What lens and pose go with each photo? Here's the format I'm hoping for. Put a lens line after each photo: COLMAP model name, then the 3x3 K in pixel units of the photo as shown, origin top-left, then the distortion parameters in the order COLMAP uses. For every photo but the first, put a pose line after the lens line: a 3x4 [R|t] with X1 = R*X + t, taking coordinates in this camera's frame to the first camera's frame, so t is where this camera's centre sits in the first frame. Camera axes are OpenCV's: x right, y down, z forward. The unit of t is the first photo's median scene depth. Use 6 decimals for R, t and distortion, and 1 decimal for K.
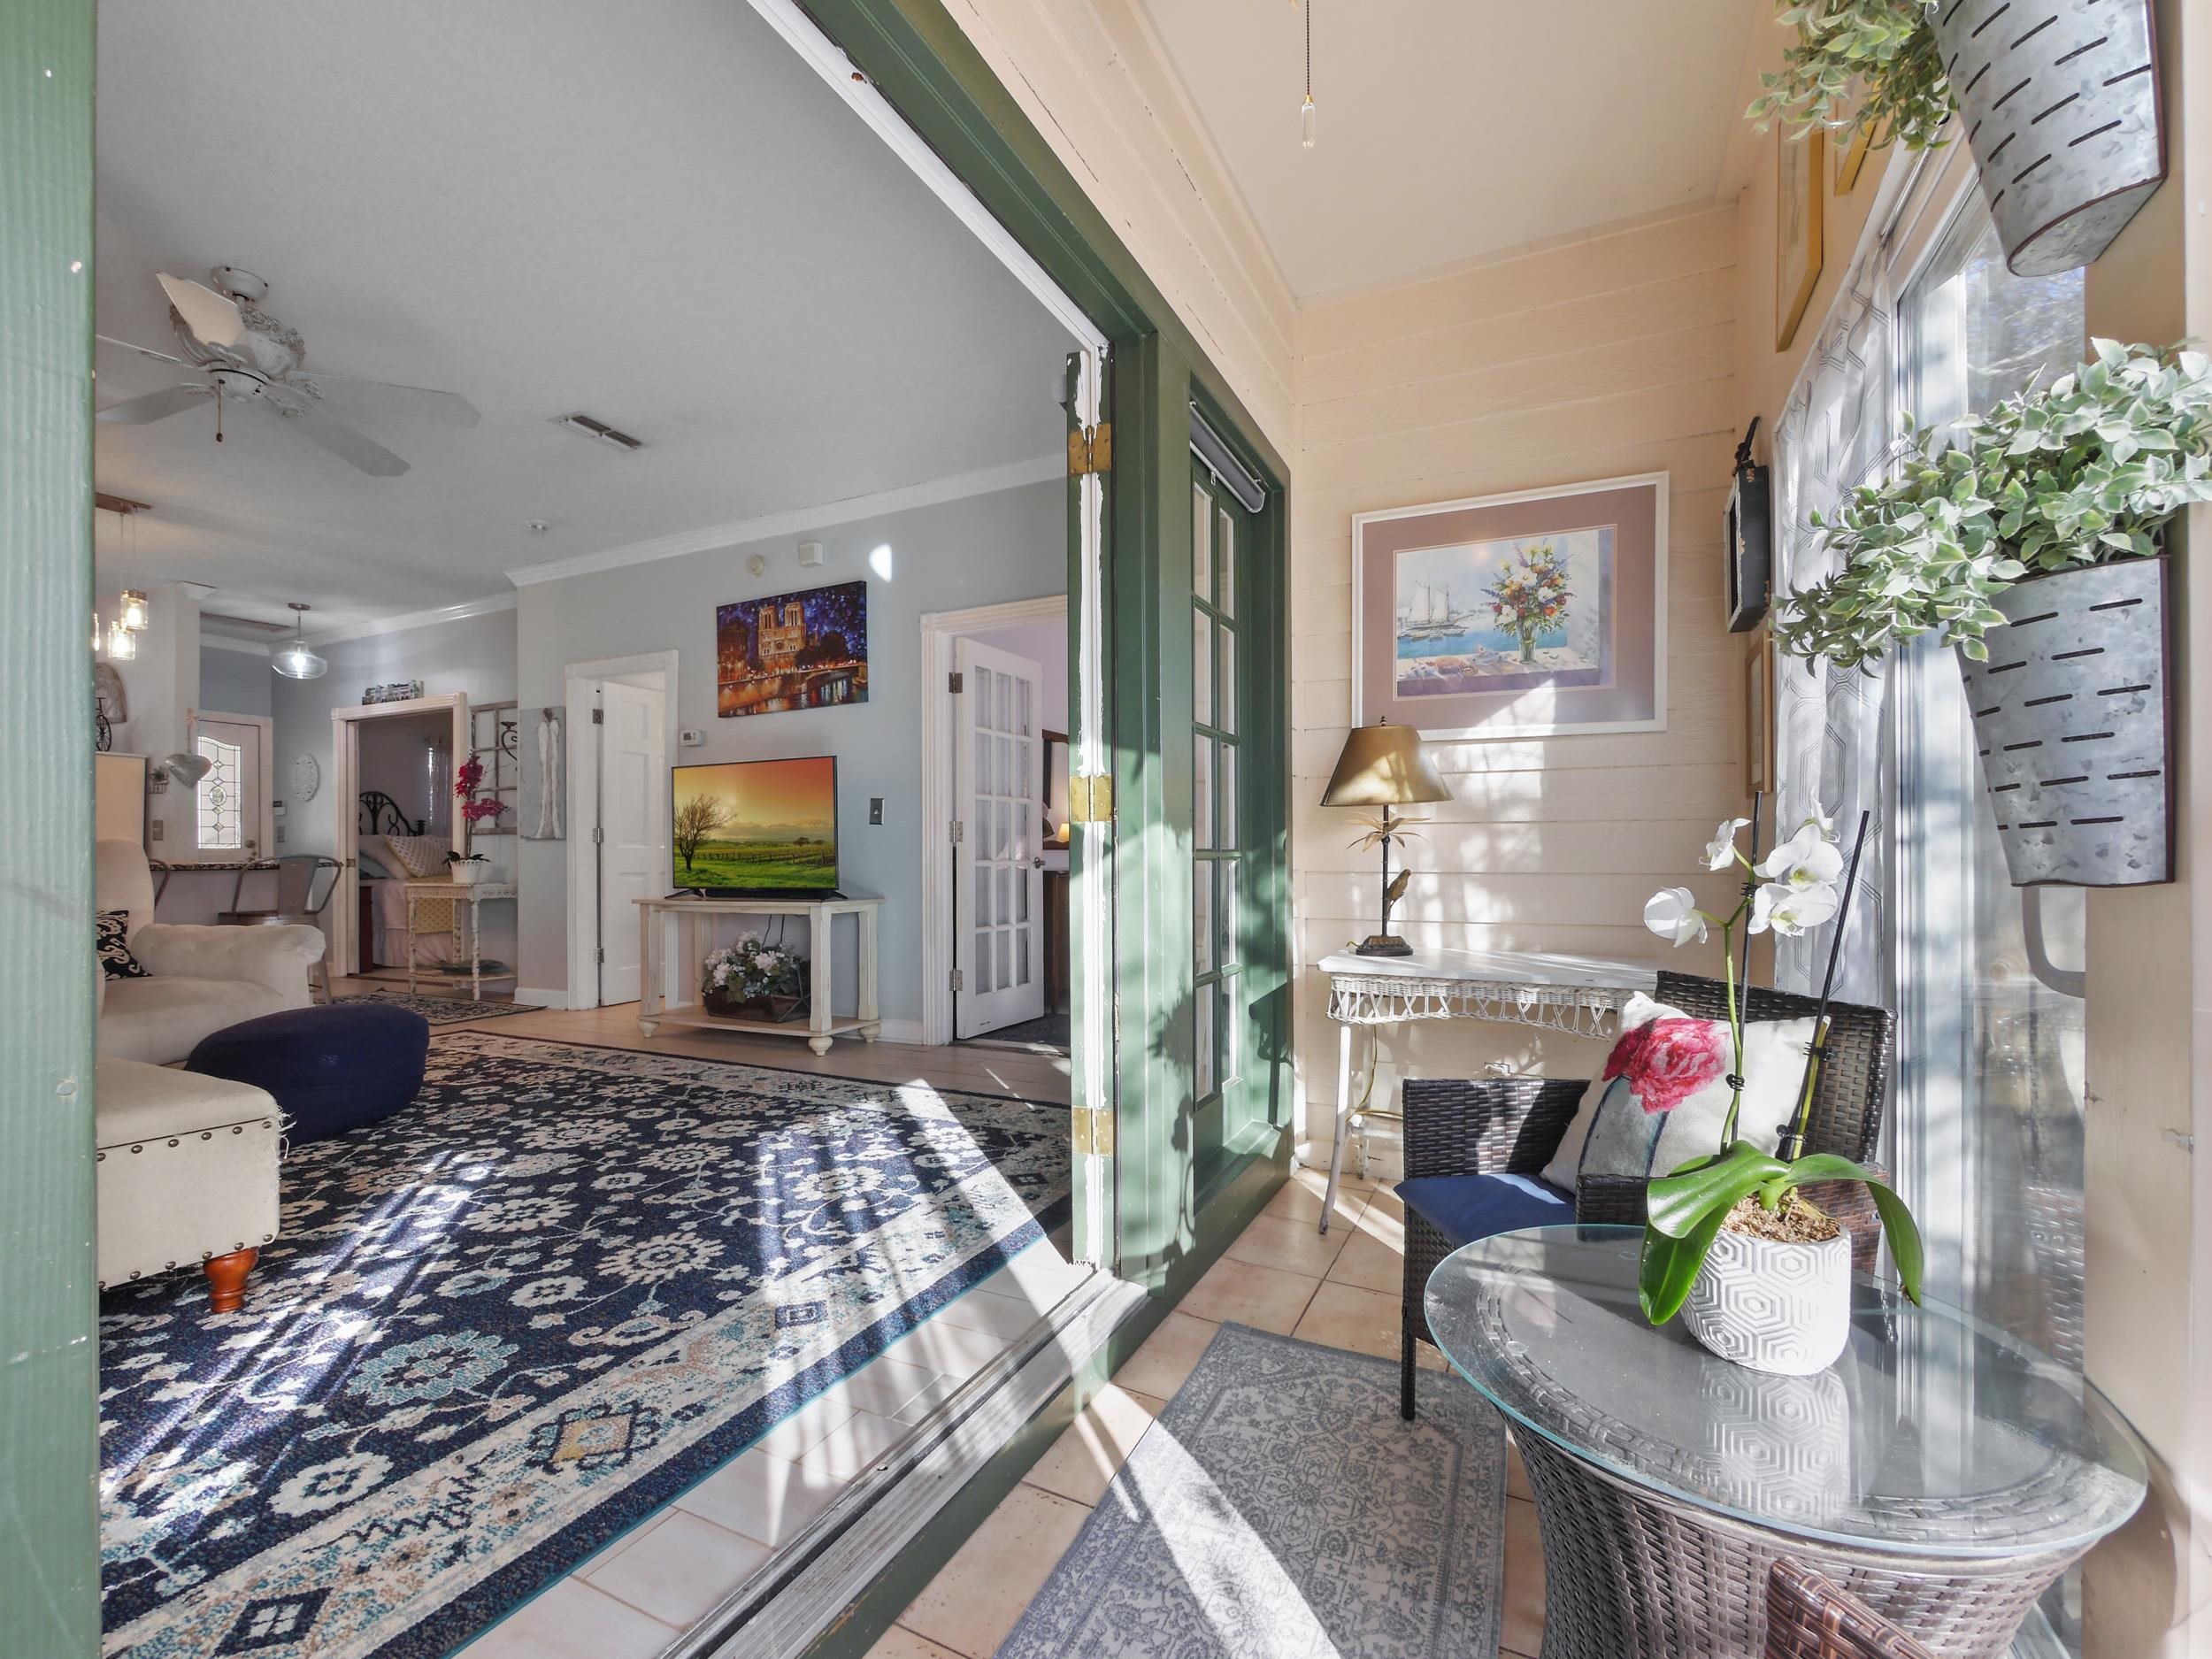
lens RADIAL K [[941.4, 0, 1106.9], [0, 941.4, 827.3], [0, 0, 1]] dist [-0.001821, -0.000283]
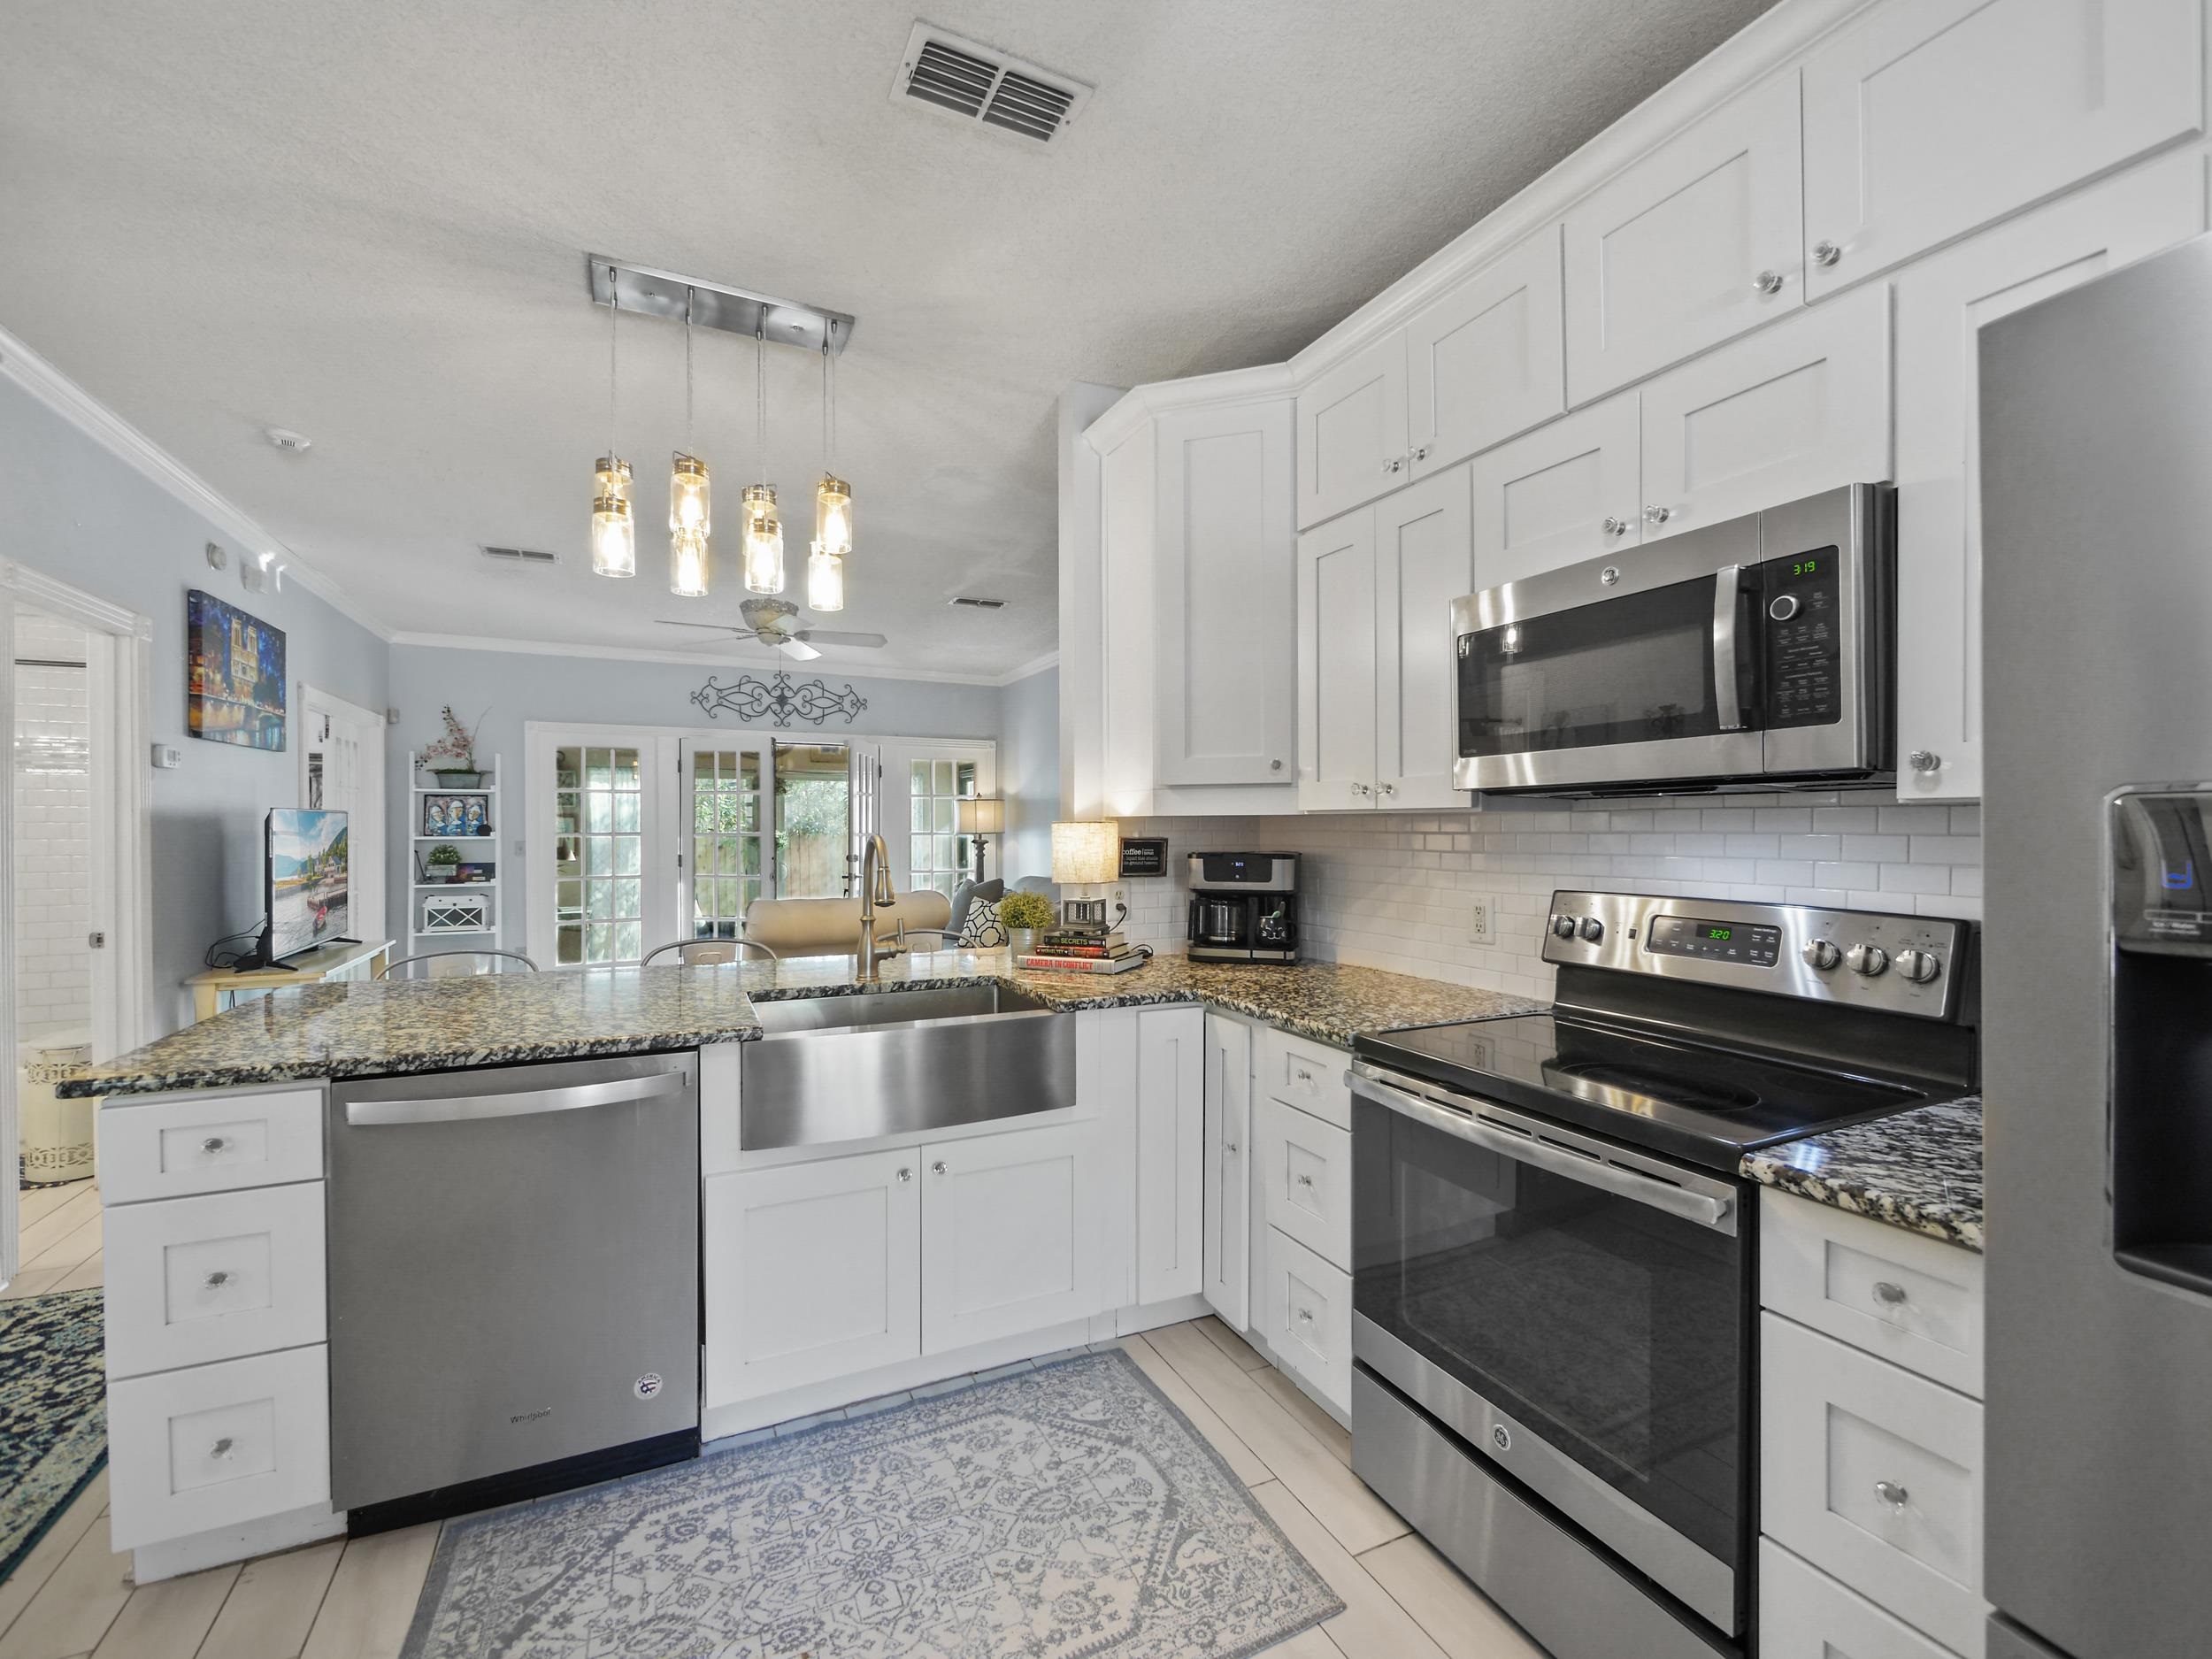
lens RADIAL K [[948.1, 0, 1106.2], [0, 948.1, 839.5], [0, 0, 1]] dist [-0.002625, -0.000468]
pose [[-0.780058, -0.000534, 0.625707, -2.681224], [-0.011685, 0.999838, -0.013715, -0.062818], [-0.625599, -0.018010, -0.779937, 2.107125]]
